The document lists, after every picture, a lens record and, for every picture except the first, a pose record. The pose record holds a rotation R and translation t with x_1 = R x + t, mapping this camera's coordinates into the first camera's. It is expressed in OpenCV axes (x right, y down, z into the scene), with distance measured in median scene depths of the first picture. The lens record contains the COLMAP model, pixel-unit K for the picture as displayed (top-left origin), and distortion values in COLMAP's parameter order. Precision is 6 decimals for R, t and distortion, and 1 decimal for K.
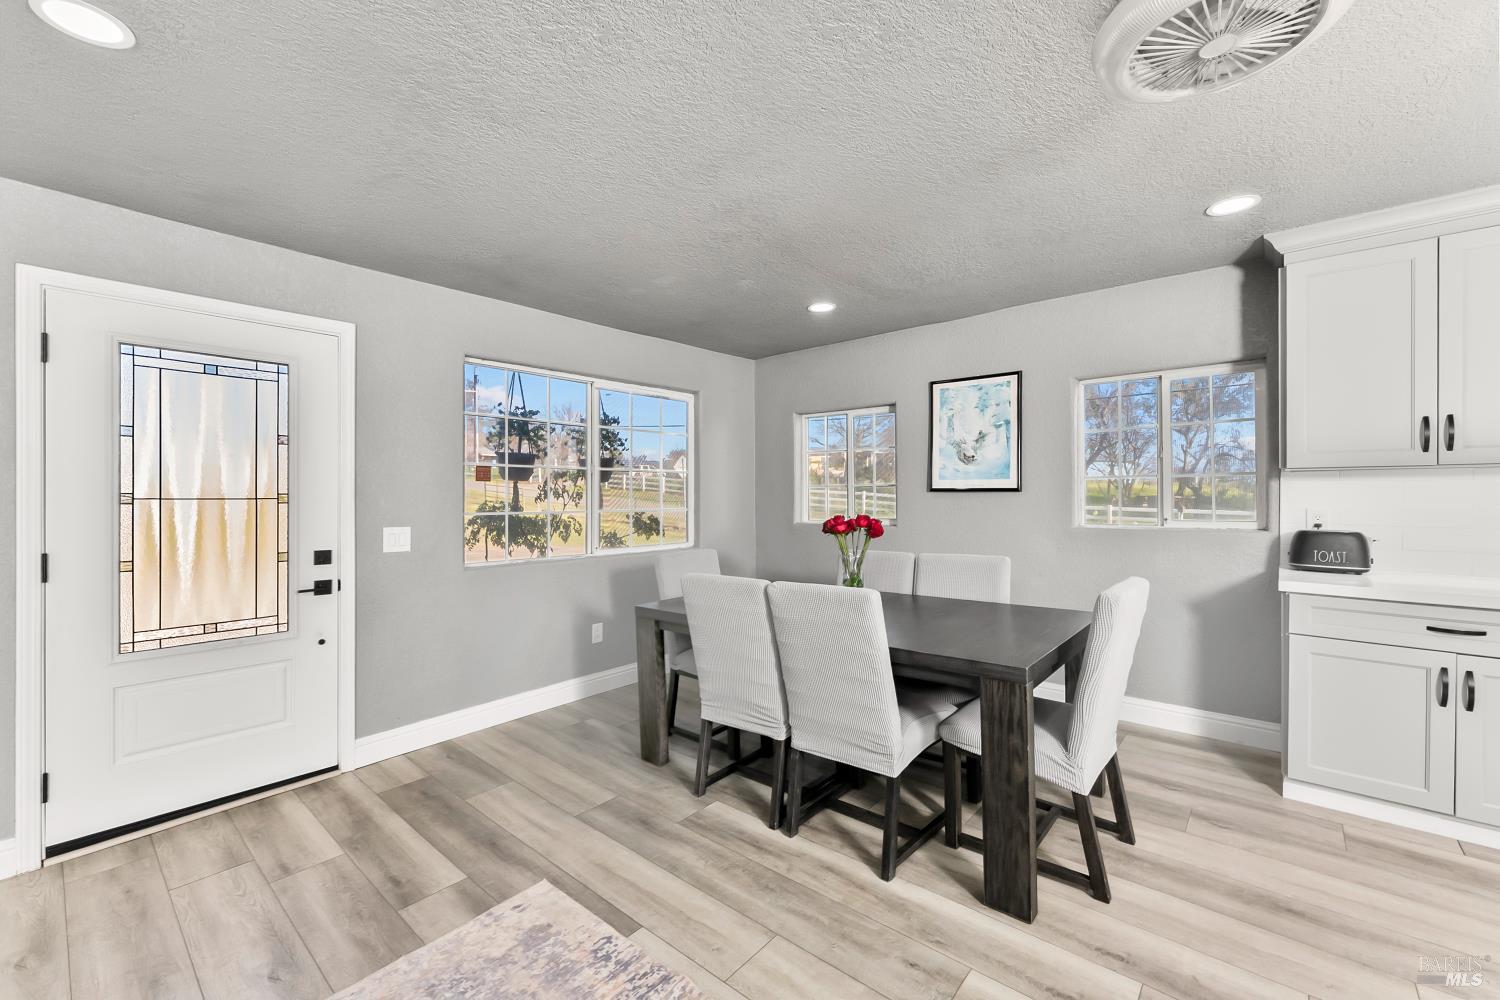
lens RADIAL K [[618.3, 0, 750.0], [0, 618.3, 494.0], [0, 0, 1]] dist [-0.001001, -0.000035]
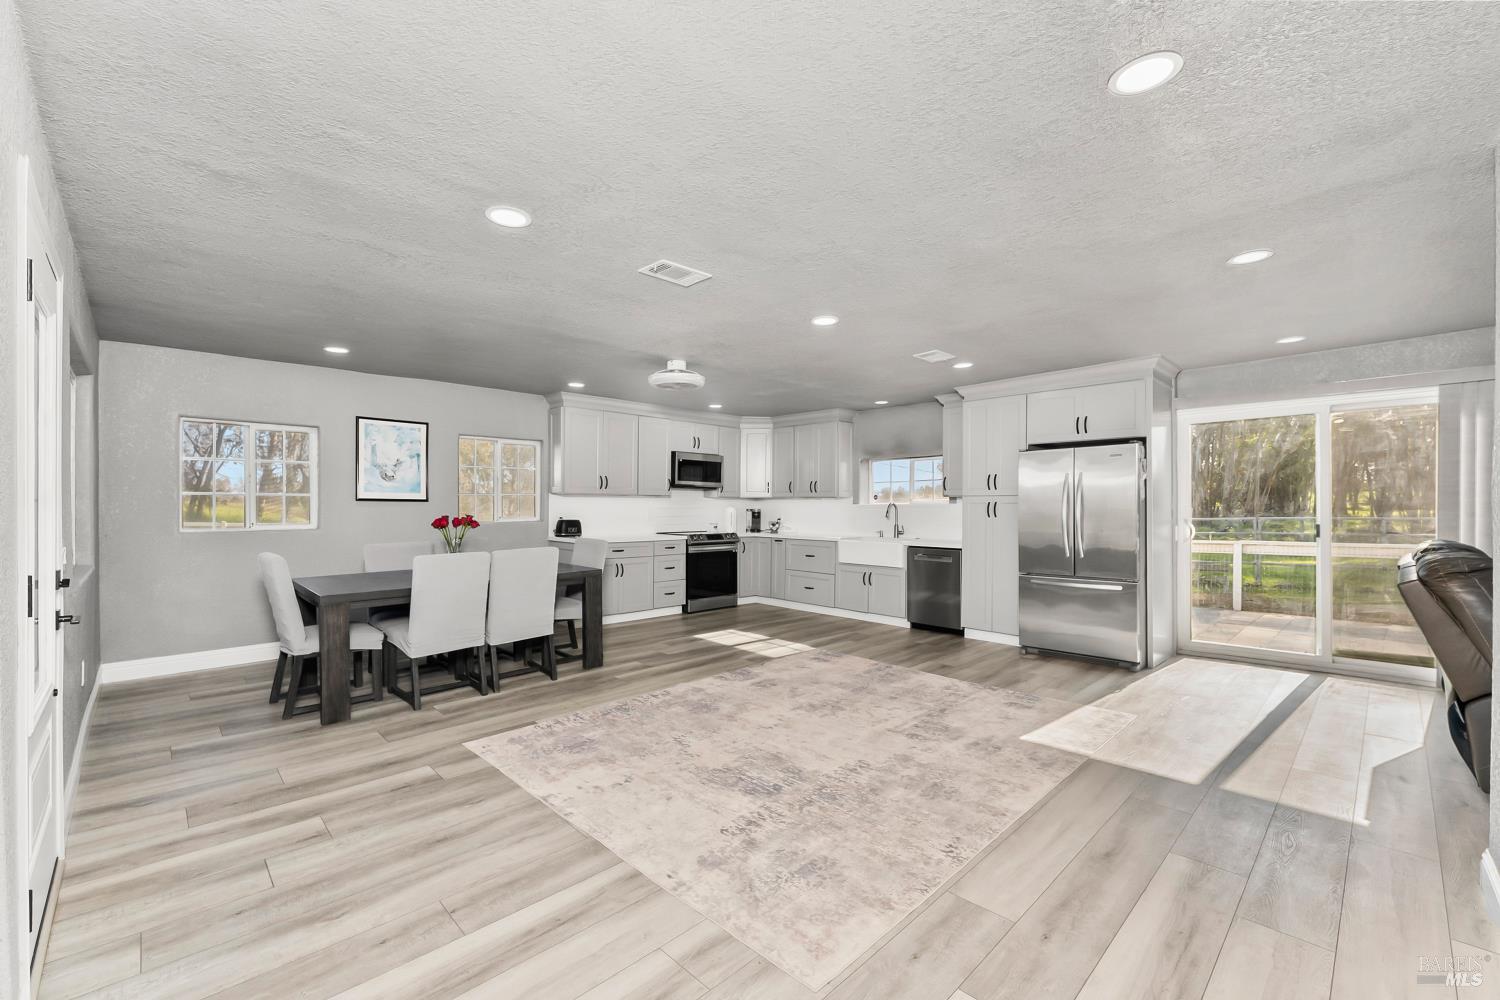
lens RADIAL K [[622.7, 0, 748.9], [0, 622.7, 507.2], [0, 0, 1]] dist [0.001542, 0.000125]
pose [[0.084417, 0.001623, 0.996429, -1.583077], [-0.002061, 0.999997, -0.001454, 0.015960], [-0.996428, -0.001931, 0.084420, 0.115513]]
